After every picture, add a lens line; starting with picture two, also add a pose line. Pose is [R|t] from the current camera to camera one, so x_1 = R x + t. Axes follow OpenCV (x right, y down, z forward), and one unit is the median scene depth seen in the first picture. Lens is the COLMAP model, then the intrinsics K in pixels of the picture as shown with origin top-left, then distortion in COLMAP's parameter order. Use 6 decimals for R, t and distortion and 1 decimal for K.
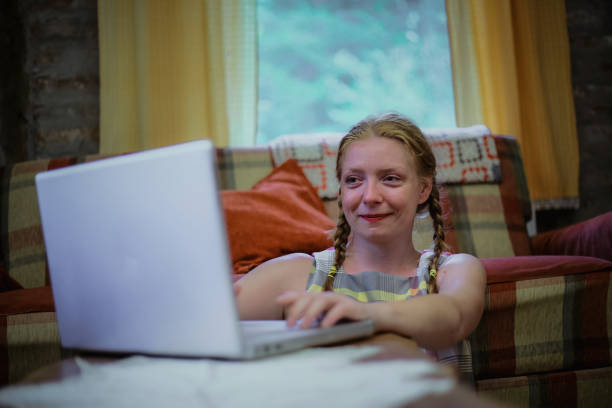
lens RADIAL K [[900.1, 0, 306.0], [0, 900.1, 204.0], [0, 0, 1]] dist [-0.121395, -0.024923]
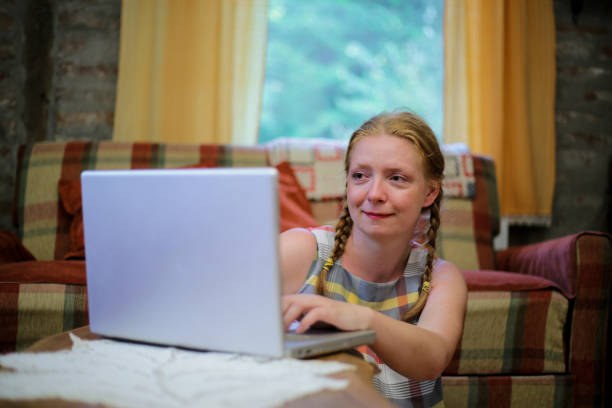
lens RADIAL K [[900.1, 0, 306.0], [0, 900.1, 204.0], [0, 0, 1]] dist [-0.121395, -0.024923]
pose [[0.996030, 0.088527, -0.009369, 0.024121], [-0.088277, 0.995796, 0.024452, -0.026876], [0.011495, -0.023528, 0.999657, -0.101980]]
